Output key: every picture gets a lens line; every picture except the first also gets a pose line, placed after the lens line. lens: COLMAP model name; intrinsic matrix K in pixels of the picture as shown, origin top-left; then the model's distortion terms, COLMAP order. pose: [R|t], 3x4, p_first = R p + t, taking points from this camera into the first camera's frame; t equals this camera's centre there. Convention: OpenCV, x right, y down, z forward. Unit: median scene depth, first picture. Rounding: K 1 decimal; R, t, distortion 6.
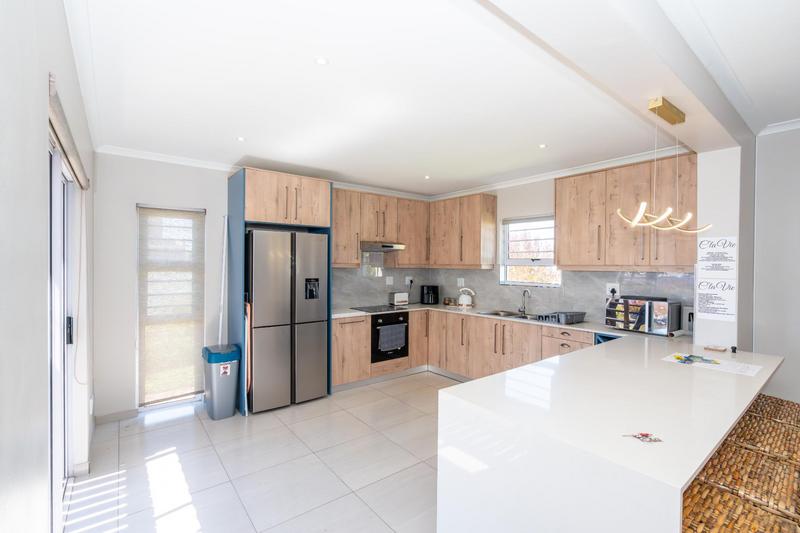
lens RADIAL K [[365.6, 0, 398.3], [0, 365.6, 264.9], [0, 0, 1]] dist [0.001522, 0.001757]
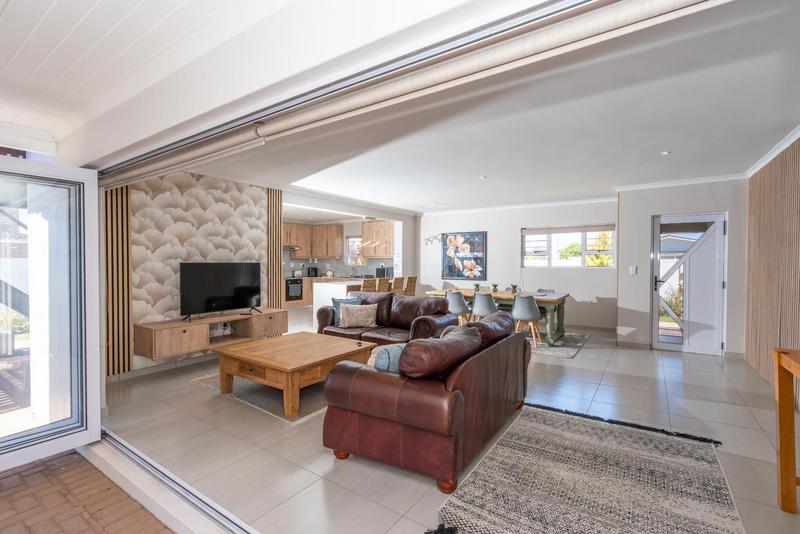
lens RADIAL K [[365.6, 0, 394.3], [0, 365.6, 265.3], [0, 0, 1]] dist [0.001522, 0.001757]
pose [[0.955228, -0.006319, 0.295804, -0.097144], [0.003637, 0.999947, 0.009616, 0.032765], [-0.295849, -0.008110, 0.955200, -1.283355]]
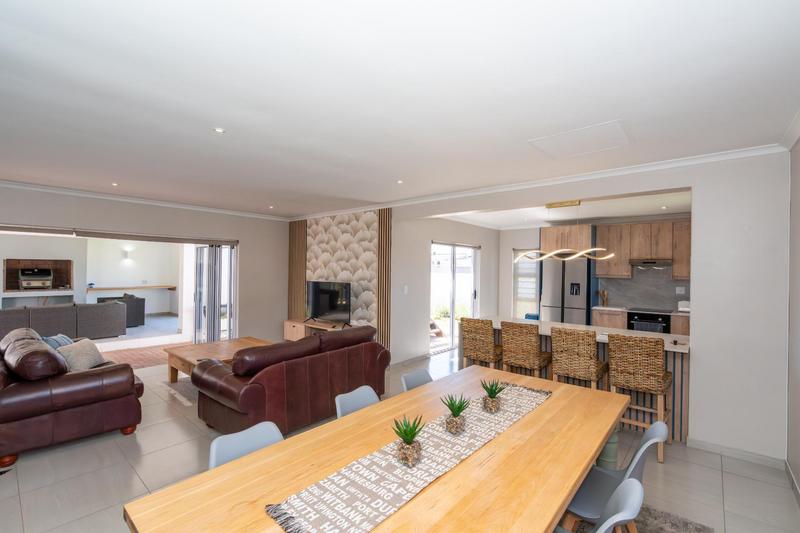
lens RADIAL K [[365.6, 0, 403.3], [0, 365.6, 267.8], [0, 0, 1]] dist [0.001522, 0.001757]
pose [[0.196109, -0.005557, -0.980566, 1.112514], [-0.011880, 0.999897, -0.008043, -0.011308], [0.980510, 0.013227, 0.196022, -0.120101]]
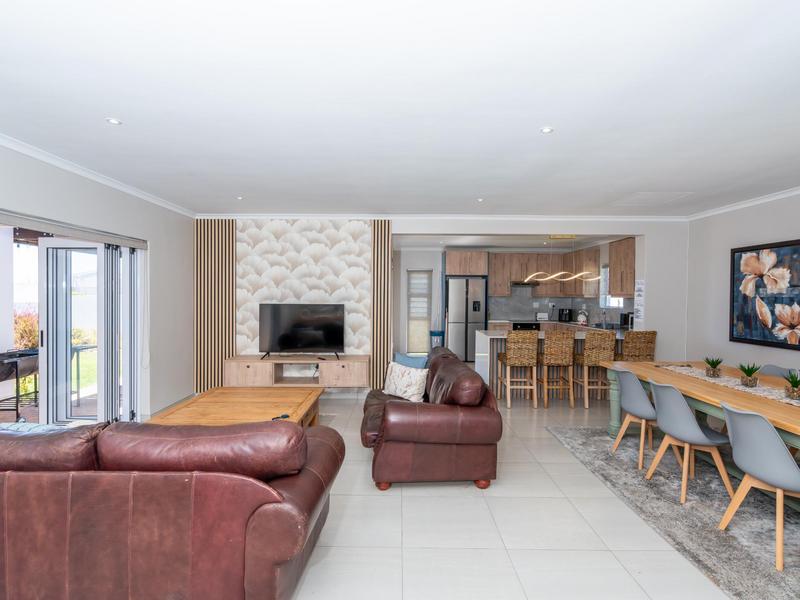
lens RADIAL K [[400.3, 0, 399.4], [0, 400.3, 297.9], [0, 0, 1]] dist [-0.010021, 0.005001]
pose [[0.789298, 0.003888, -0.613998, 0.672807], [-0.003557, 0.999992, 0.001759, 0.013212], [0.614000, 0.000796, 0.789306, -0.864754]]
